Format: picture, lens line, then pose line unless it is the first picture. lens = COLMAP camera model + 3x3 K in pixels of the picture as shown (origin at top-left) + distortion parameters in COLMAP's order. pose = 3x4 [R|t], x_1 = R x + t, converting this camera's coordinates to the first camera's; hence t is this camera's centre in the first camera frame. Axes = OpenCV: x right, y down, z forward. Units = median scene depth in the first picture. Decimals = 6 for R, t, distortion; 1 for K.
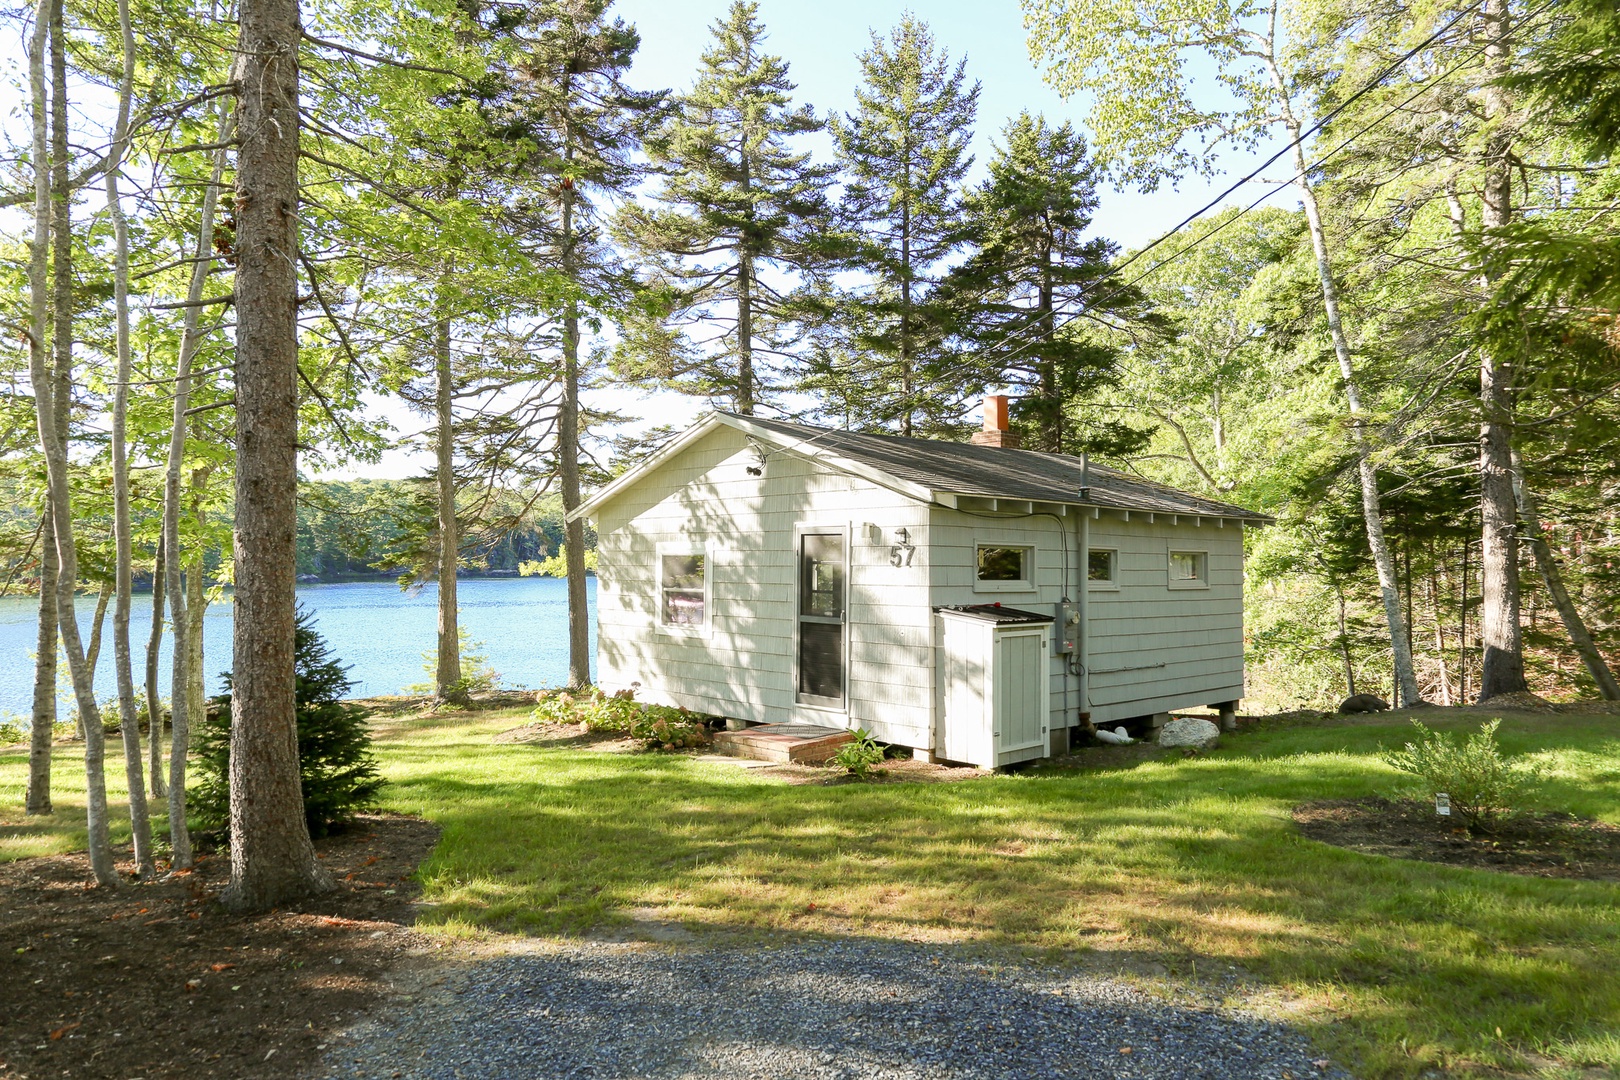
lens RADIAL K [[1046.2, 0, 810.0], [0, 1046.2, 540.0], [0, 0, 1]] dist [0.002554, 0.005829]
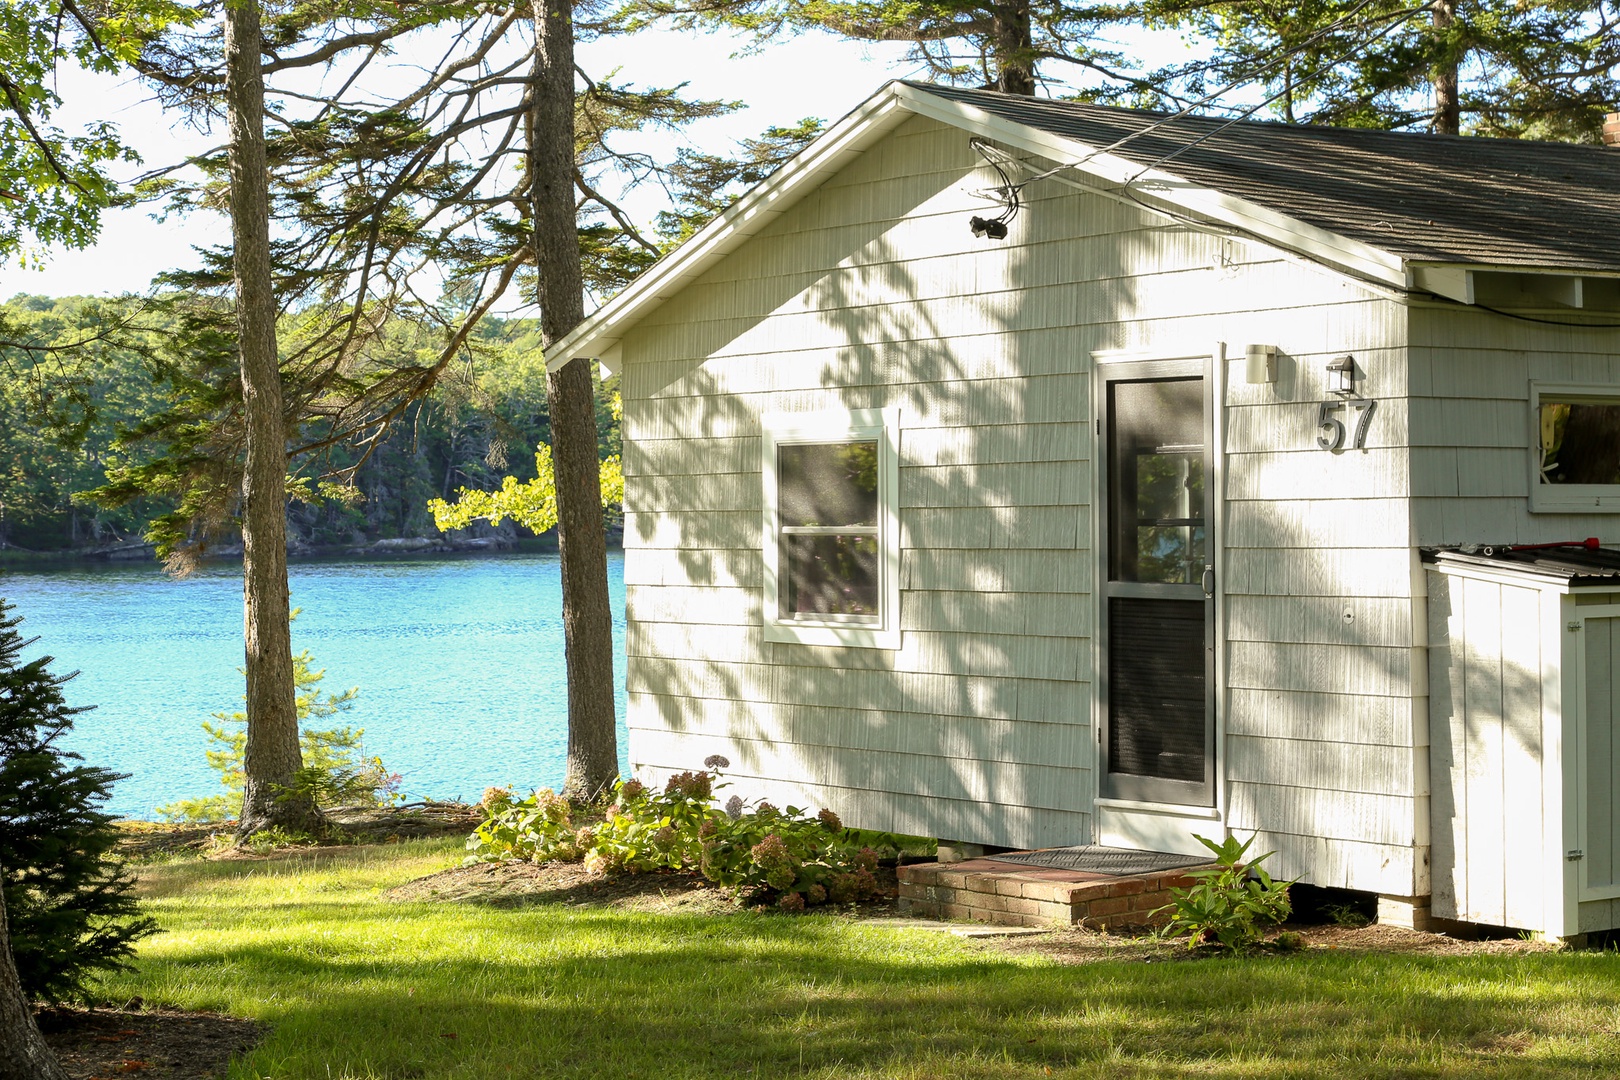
lens RADIAL K [[2965.8, 0, 810.0], [0, 2965.8, 540.0], [0, 0, 1]] dist [-0.008538, -0.167476]
pose [[0.988836, -0.013291, -0.148417, 0.038321], [0.018194, 0.999331, 0.031724, 0.014272], [0.147896, -0.034070, 0.988416, -0.120918]]
